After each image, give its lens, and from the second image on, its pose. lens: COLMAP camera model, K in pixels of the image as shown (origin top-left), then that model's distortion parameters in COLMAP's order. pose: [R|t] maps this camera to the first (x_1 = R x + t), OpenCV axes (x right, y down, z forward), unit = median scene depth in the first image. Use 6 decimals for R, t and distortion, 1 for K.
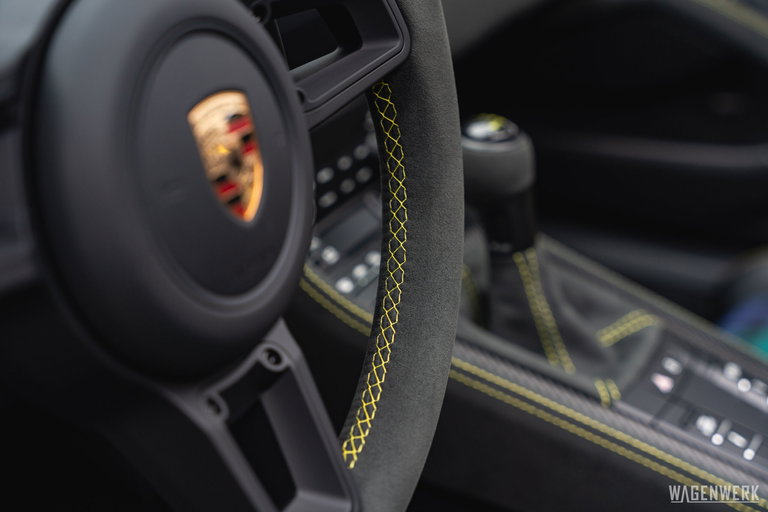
lens RADIAL K [[1285.3, 0, 384.0], [0, 1285.3, 256.0], [0, 0, 1]] dist [0.039298, 0.066396]
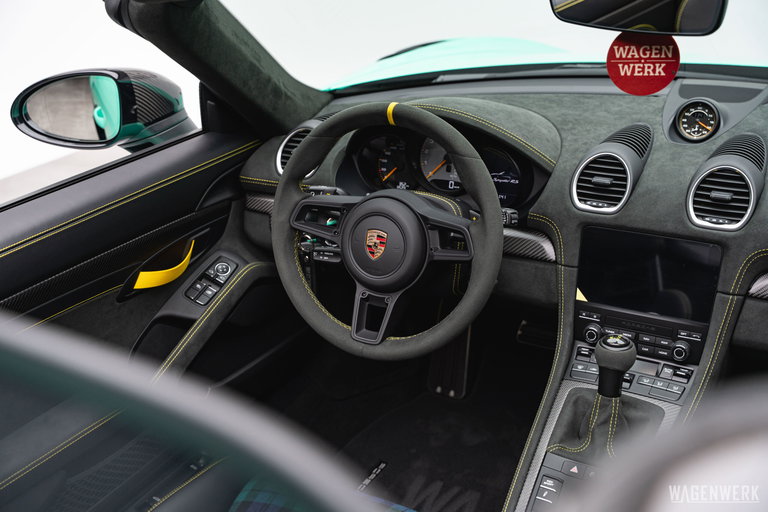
lens RADIAL K [[973.5, 0, 383.6], [0, 973.5, 266.0], [0, 0, 1]] dist [0.023777, 0.010207]
pose [[-0.078740, 0.370052, -0.925668, 1.716307], [-0.364866, 0.853425, 0.372208, -0.724815], [0.927724, 0.367053, 0.067821, 0.474410]]
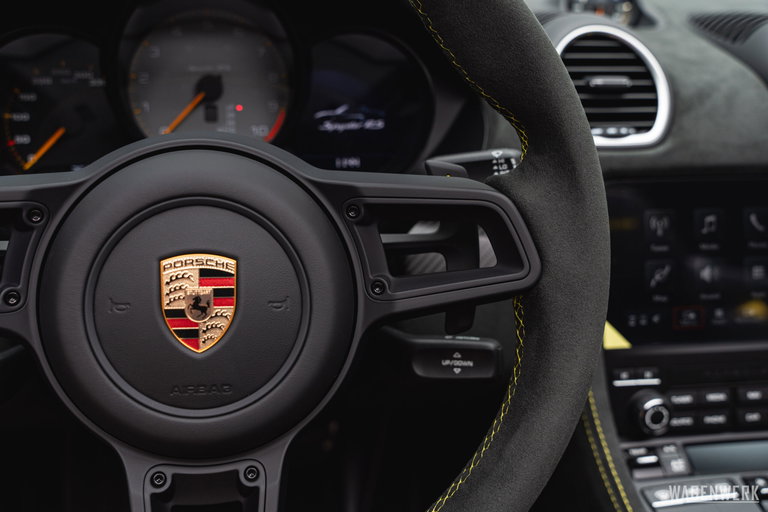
lens RADIAL K [[856.5, 0, 384.0], [0, 856.5, 256.0], [0, 0, 1]] dist [0.006586, 0.027942]
pose [[0.560824, 0.238283, -0.792905, 0.377045], [-0.330802, 0.942415, 0.049236, -0.128934], [0.758977, 0.234681, 0.607353, 0.349391]]
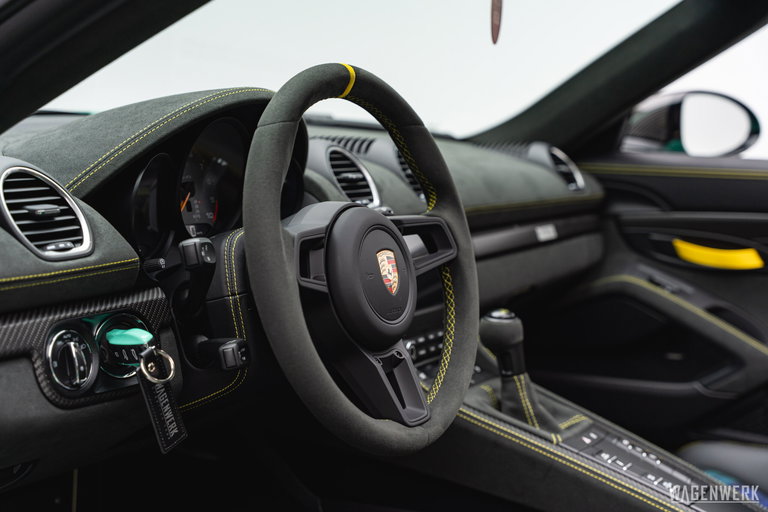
lens RADIAL K [[1179.5, 0, 384.0], [0, 1179.5, 256.0], [0, 0, 1]] dist [0.039036, 0.059605]
pose [[0.996246, 0.022598, -0.083571, 0.051954], [-0.045112, 0.959421, -0.278347, 0.359872], [0.073890, 0.281072, 0.956838, -0.883701]]
